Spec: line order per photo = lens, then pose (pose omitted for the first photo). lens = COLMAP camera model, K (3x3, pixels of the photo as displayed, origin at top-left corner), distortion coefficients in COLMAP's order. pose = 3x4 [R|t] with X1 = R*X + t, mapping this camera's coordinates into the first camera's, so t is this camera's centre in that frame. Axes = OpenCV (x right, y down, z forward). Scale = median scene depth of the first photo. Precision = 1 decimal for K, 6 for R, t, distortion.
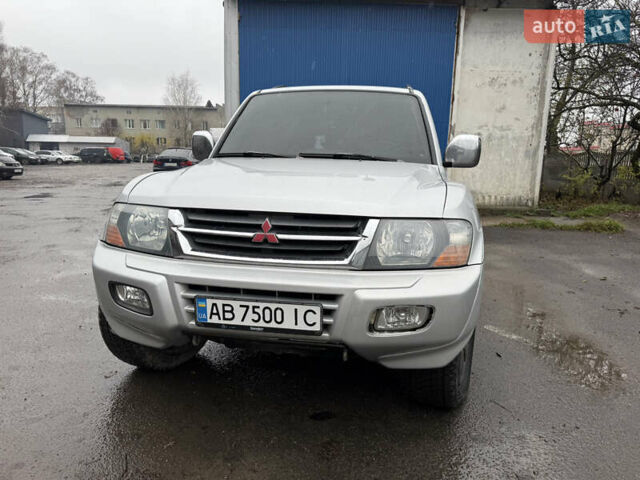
lens RADIAL K [[449.5, 0, 318.3], [0, 449.5, 242.3], [0, 0, 1]] dist [0.028505, -0.028676]
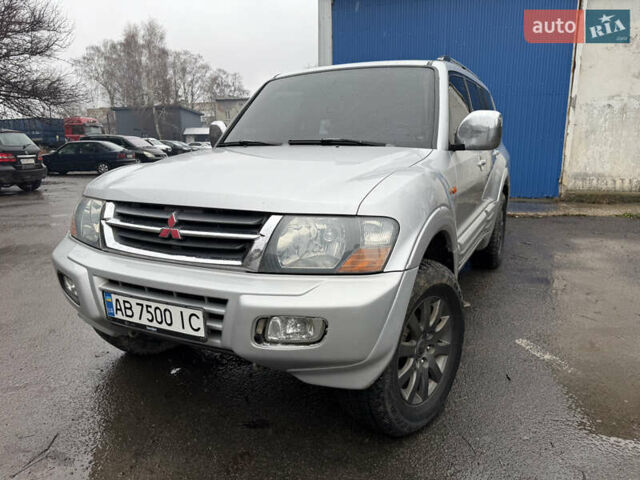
lens RADIAL K [[449.5, 0, 321.4], [0, 449.5, 239.2], [0, 0, 1]] dist [0.028505, -0.028676]
pose [[0.958244, 0.027994, -0.284580, 0.441971], [-0.020223, 0.999339, 0.030208, -0.031617], [0.285237, -0.023191, 0.958176, 0.172121]]
